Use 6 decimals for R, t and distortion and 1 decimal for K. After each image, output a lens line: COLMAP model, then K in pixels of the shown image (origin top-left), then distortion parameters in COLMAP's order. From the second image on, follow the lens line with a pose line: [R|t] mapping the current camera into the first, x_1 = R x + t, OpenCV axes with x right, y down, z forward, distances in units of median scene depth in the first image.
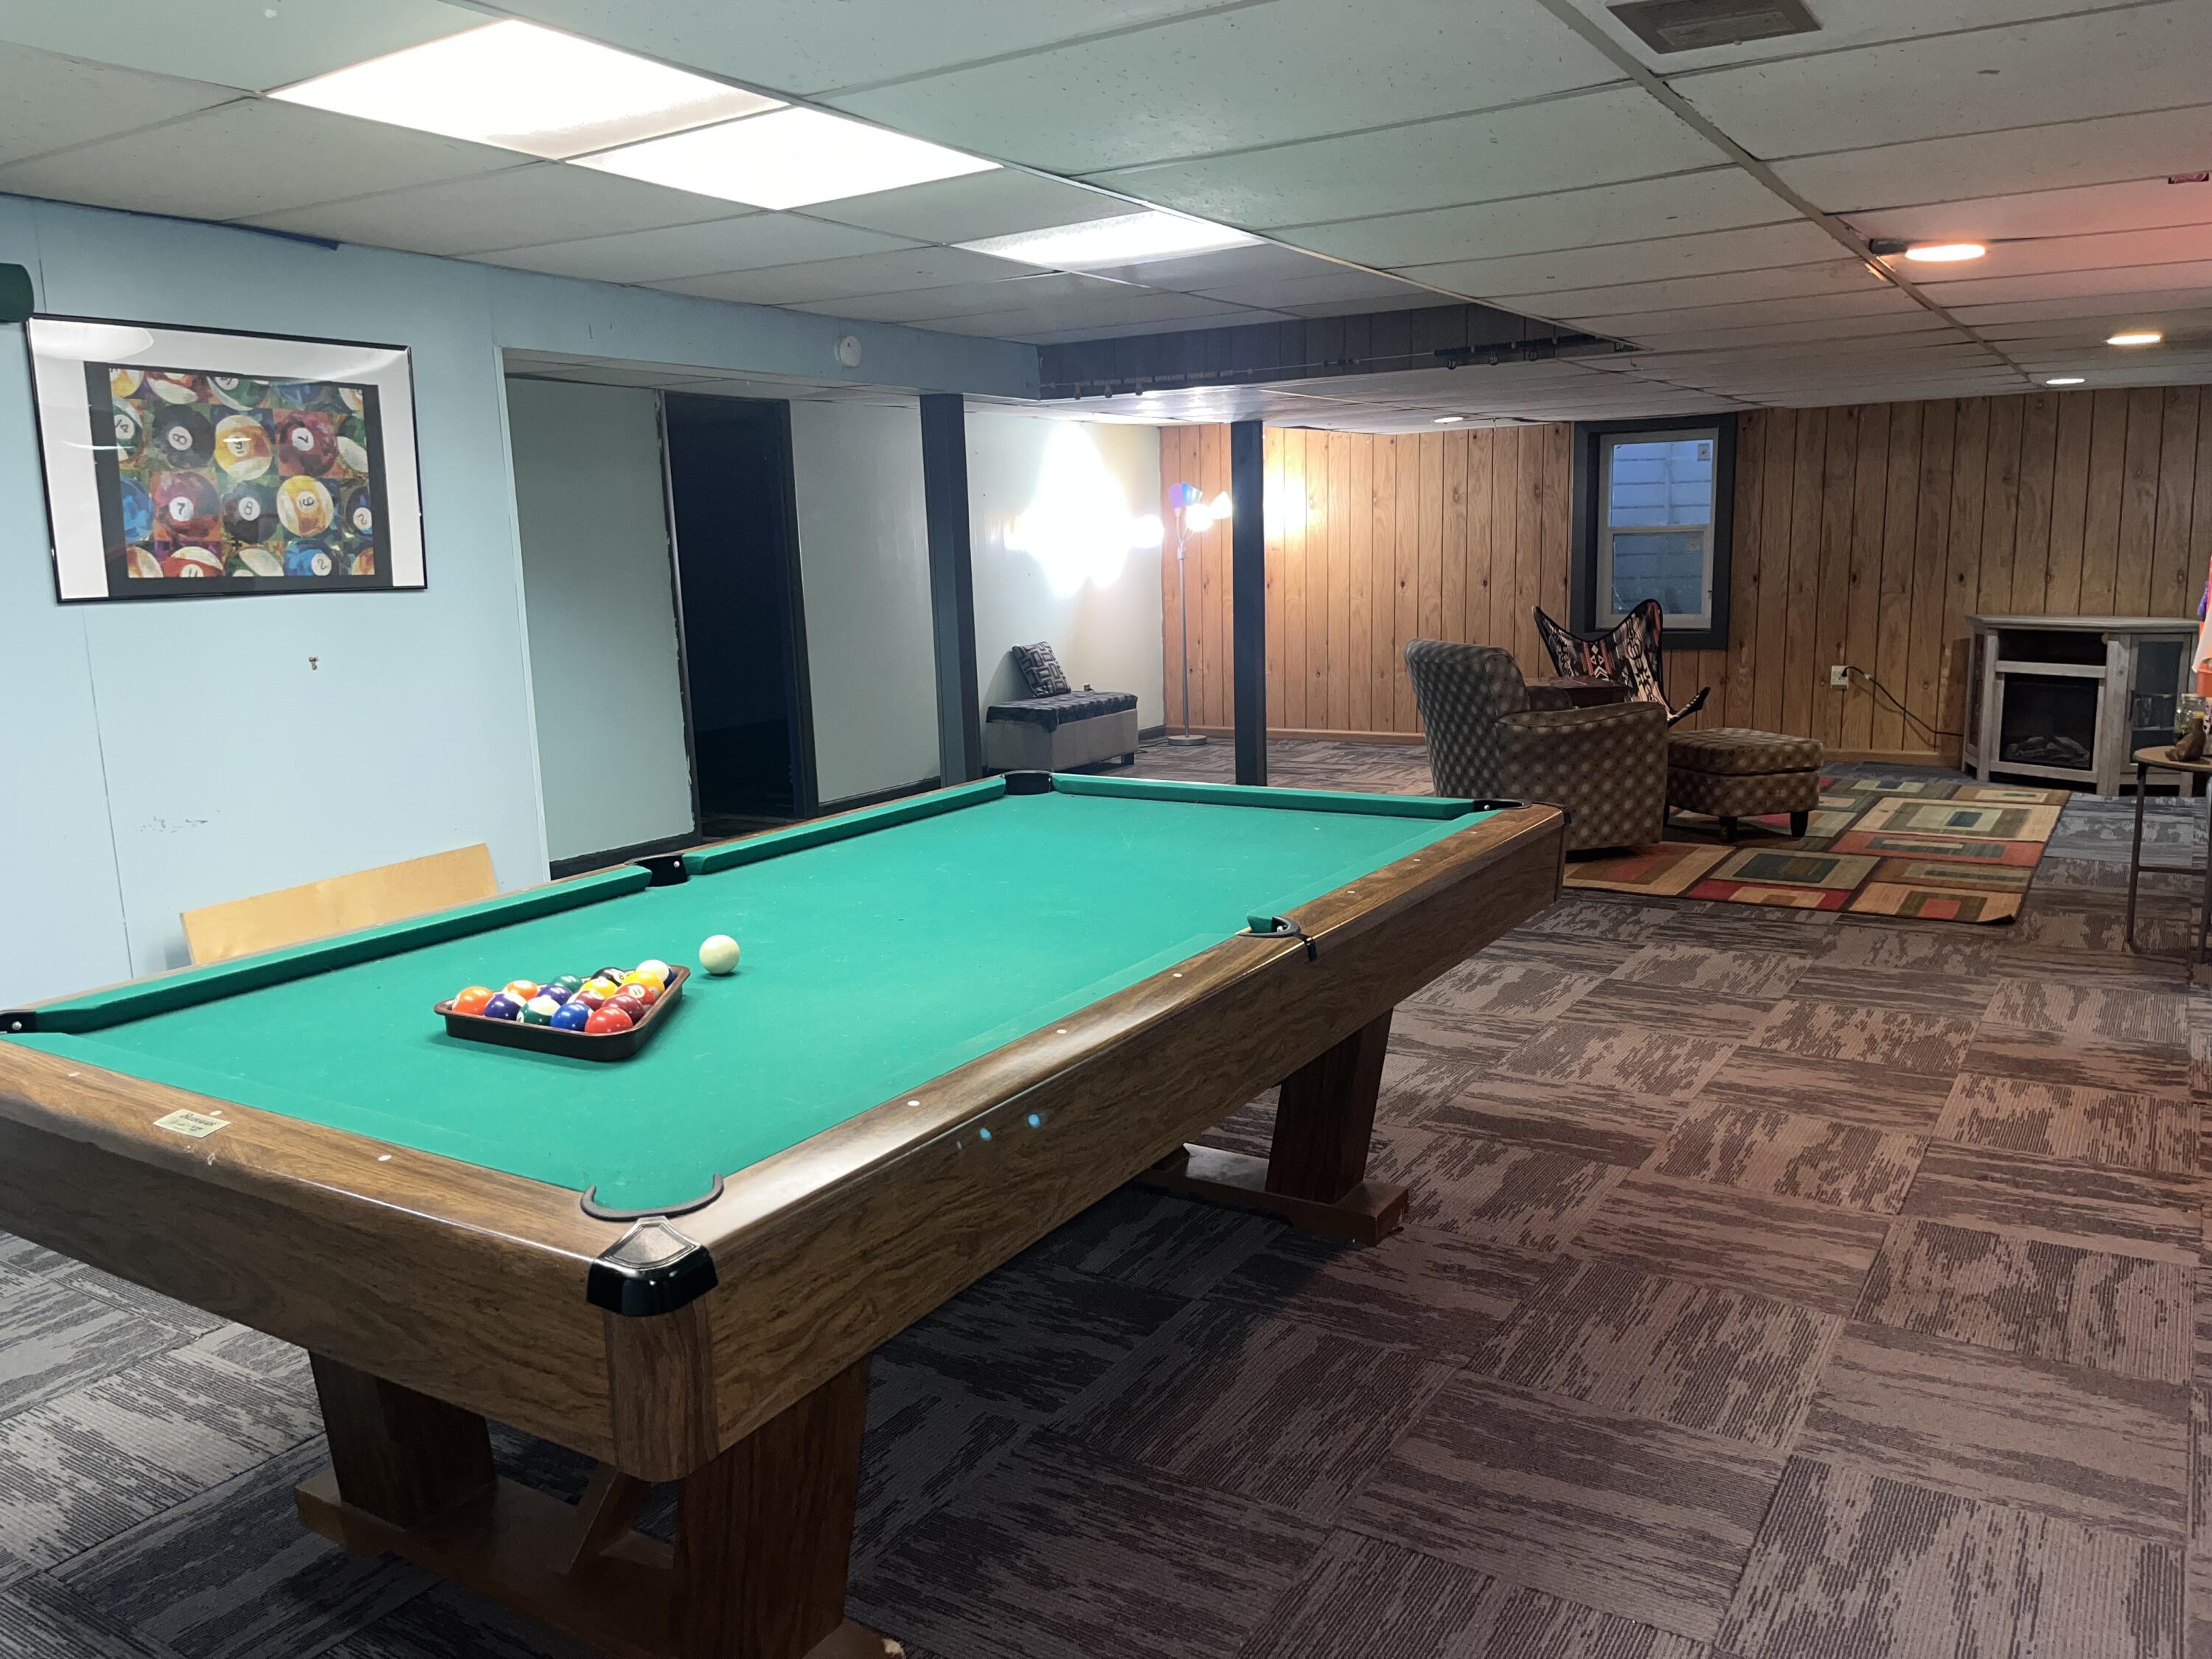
lens RADIAL K [[1671.8, 0, 1094.7], [0, 1671.8, 834.2], [0, 0, 1]] dist [0.068798, -0.083837]
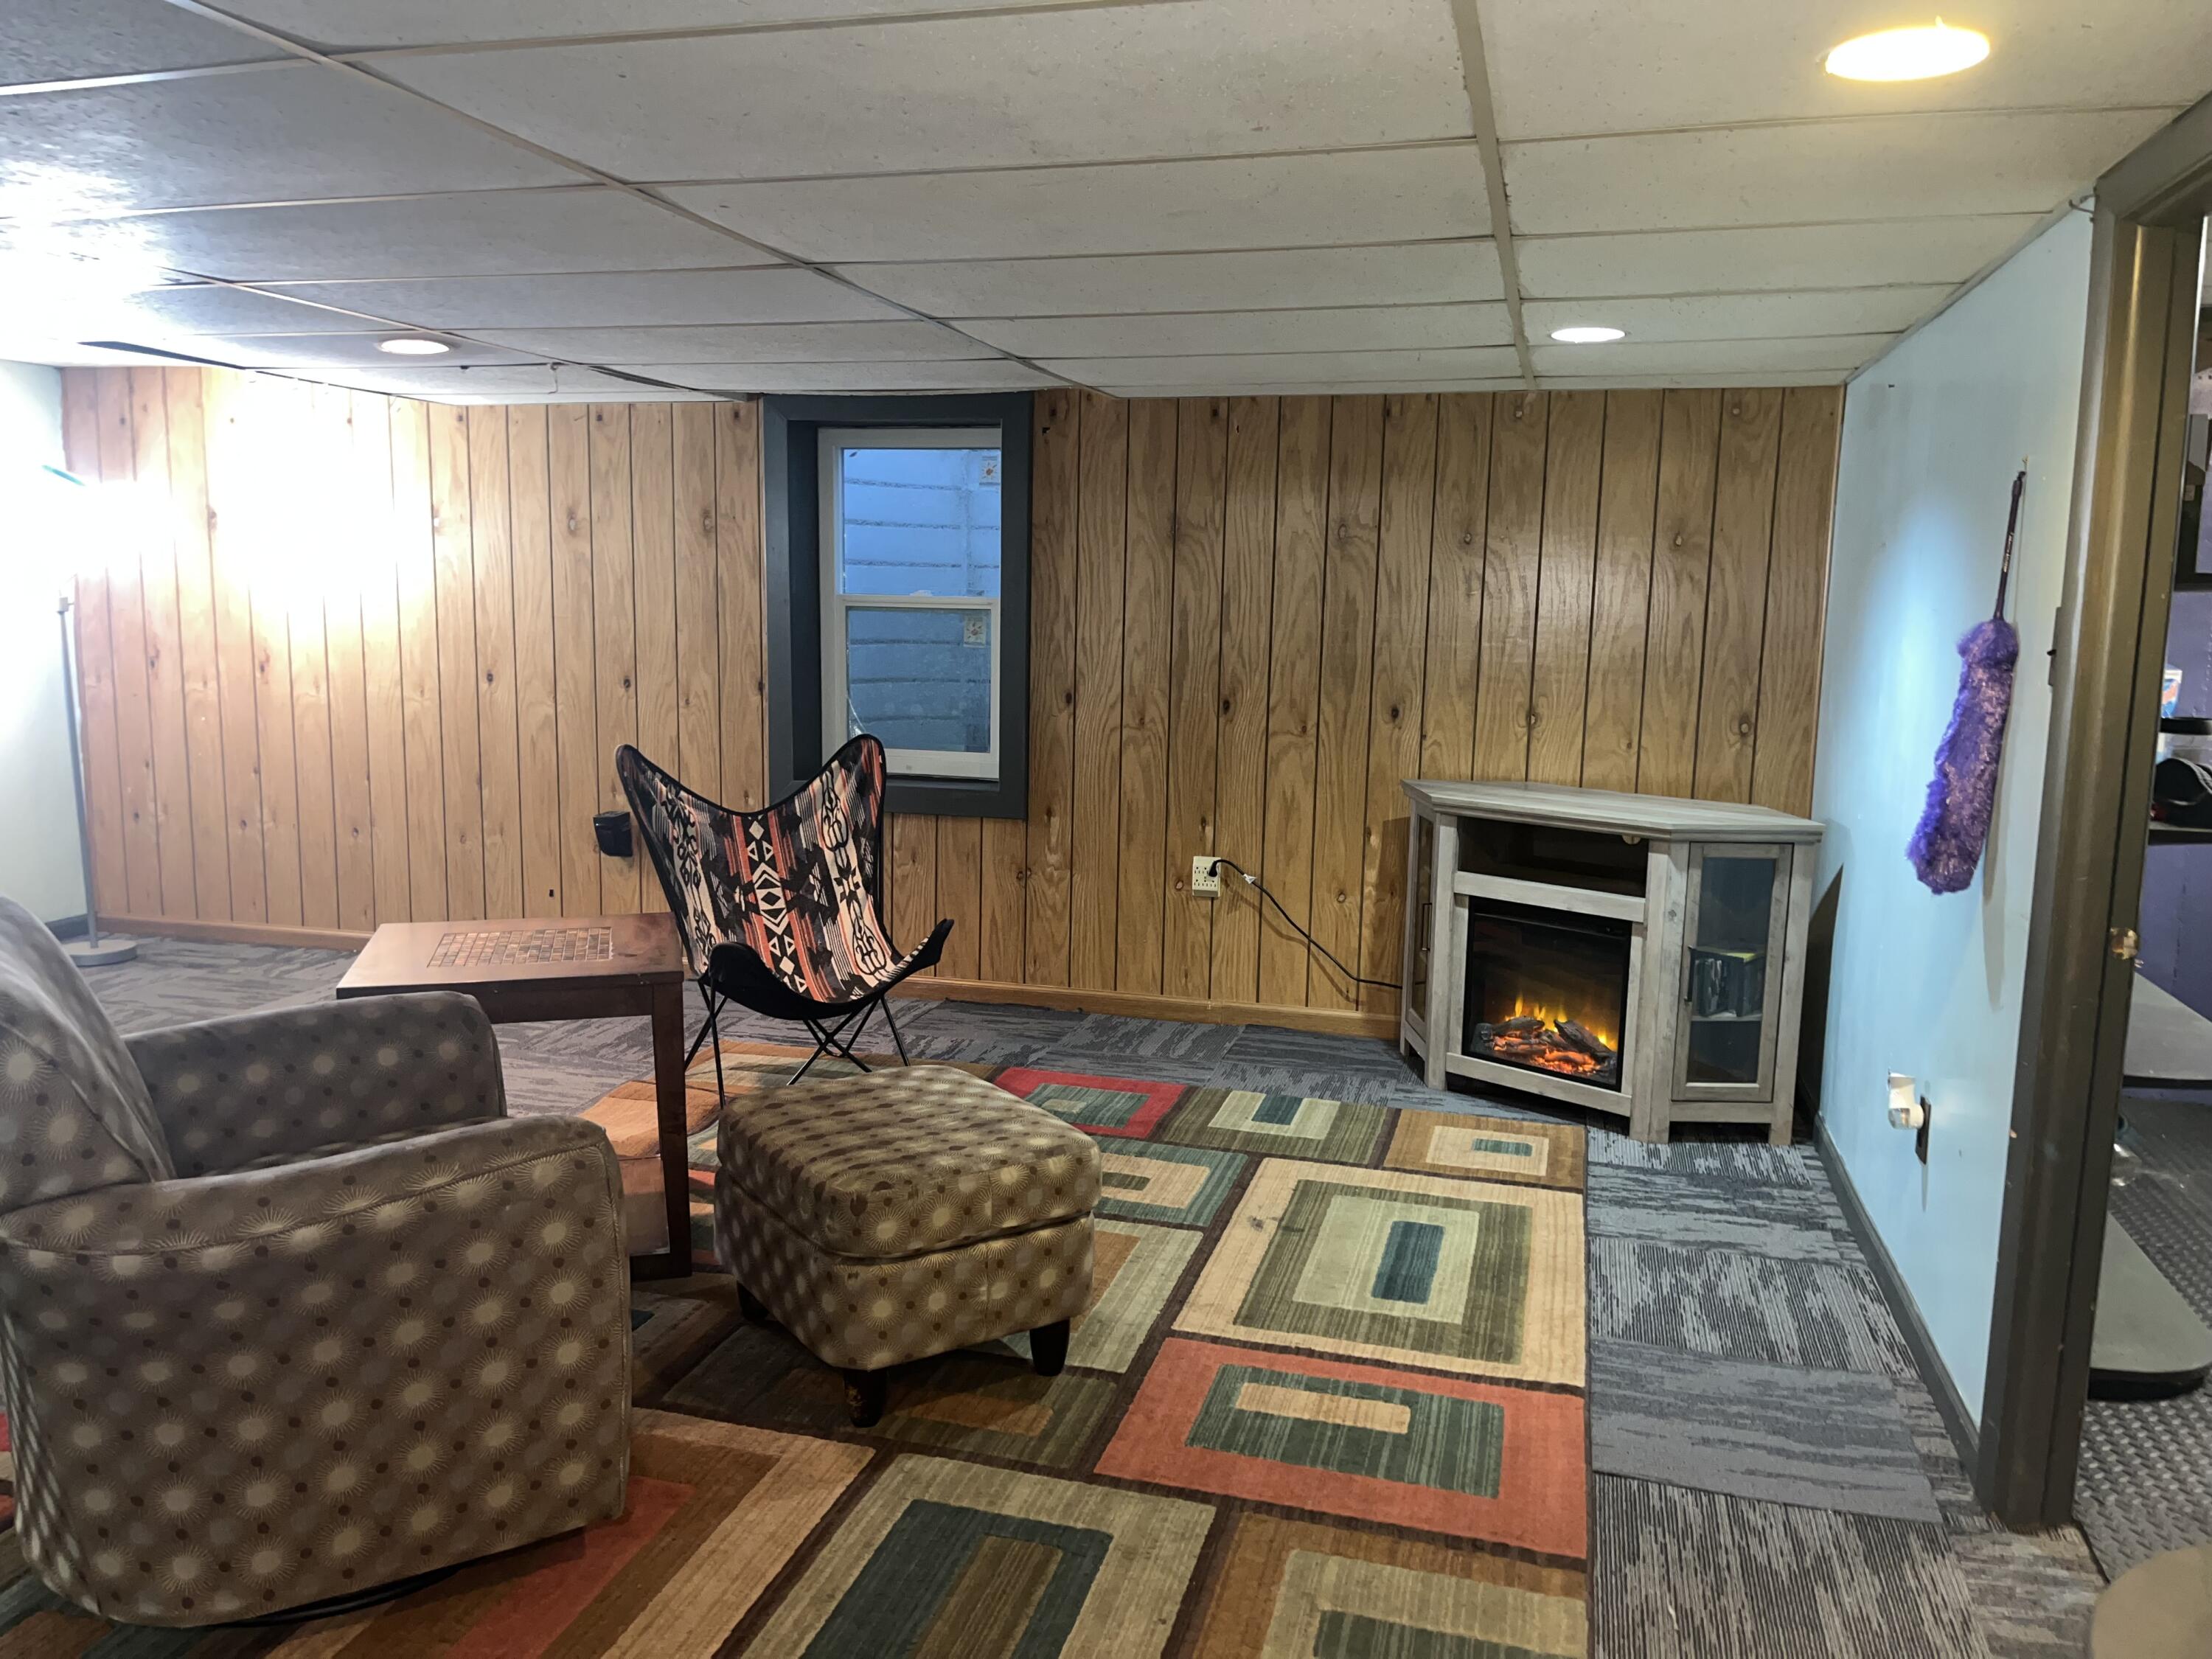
lens RADIAL K [[1671.8, 0, 1087.0], [0, 1671.8, 838.2], [0, 0, 1]] dist [0.068798, -0.083837]
pose [[0.957577, 0.004273, 0.288147, 0.314580], [0.004675, 0.999528, -0.030357, -0.116573], [-0.288140, 0.030416, 0.957105, 0.617639]]
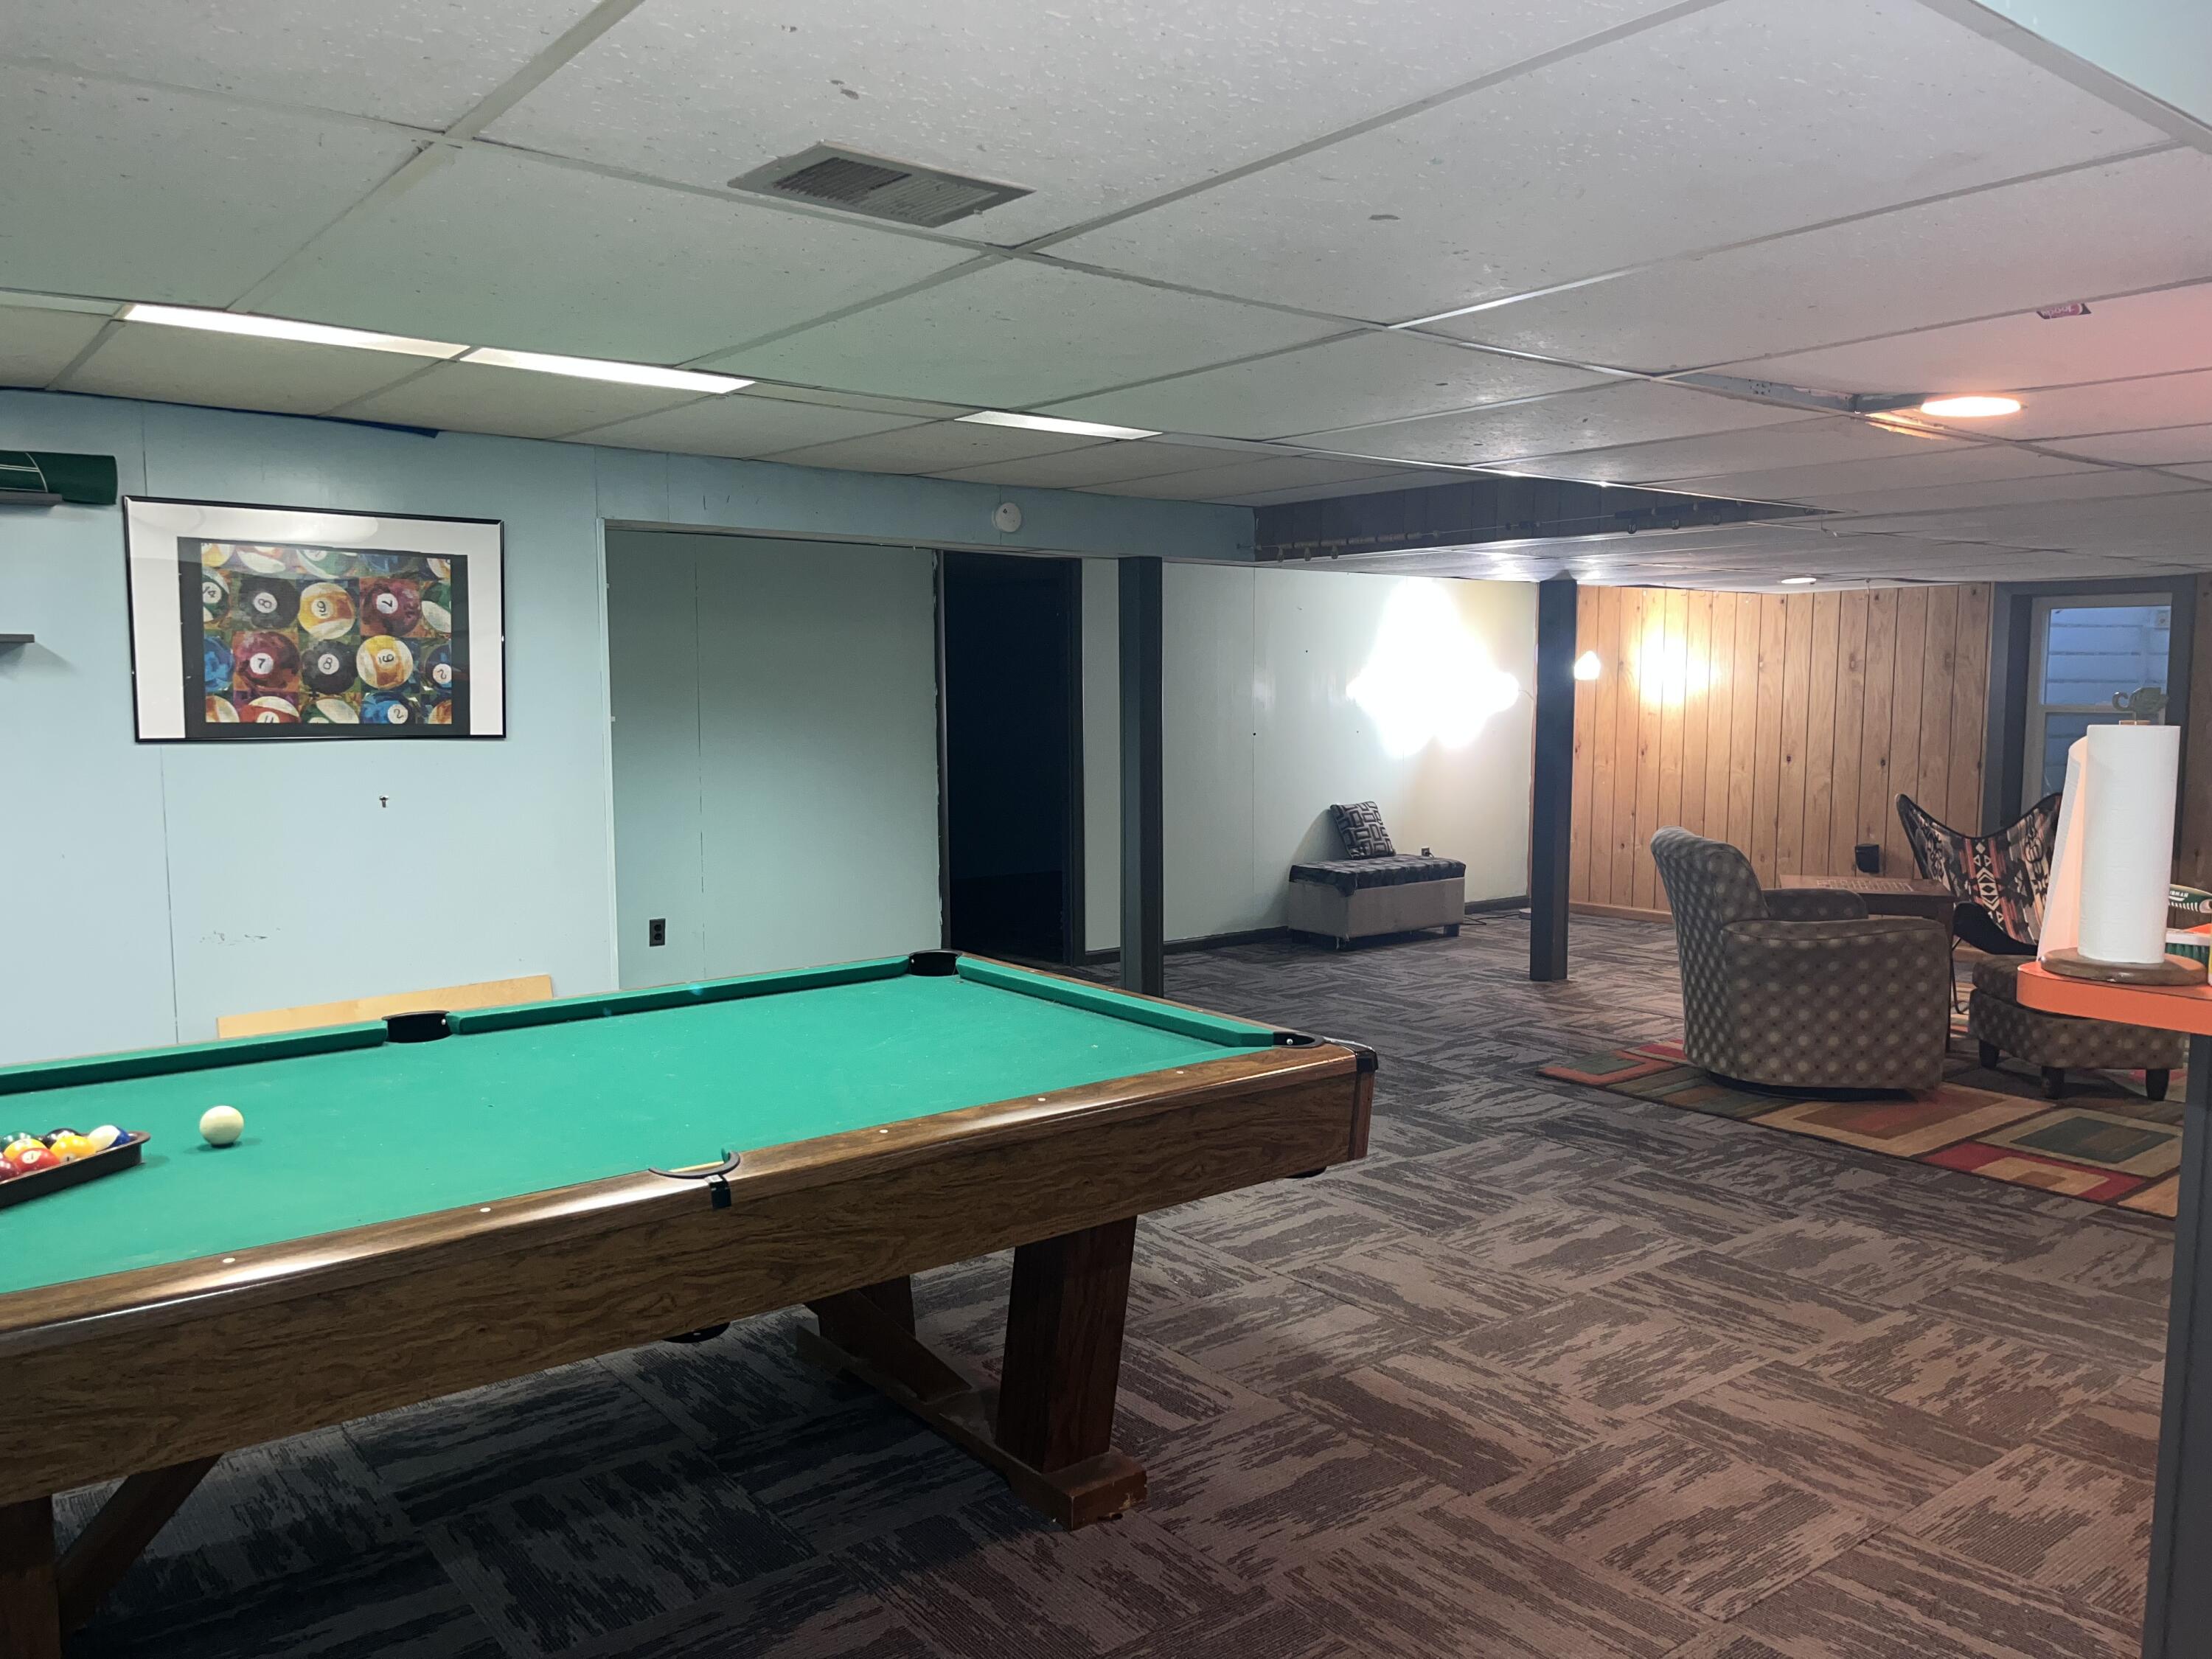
lens RADIAL K [[1671.8, 0, 1099.4], [0, 1671.8, 847.0], [0, 0, 1]] dist [0.068798, -0.083837]
pose [[0.940738, 0.062552, -0.333317, 0.209124], [-0.086793, 0.994518, -0.058324, -0.028201], [0.327841, 0.083798, 0.941009, 0.066851]]
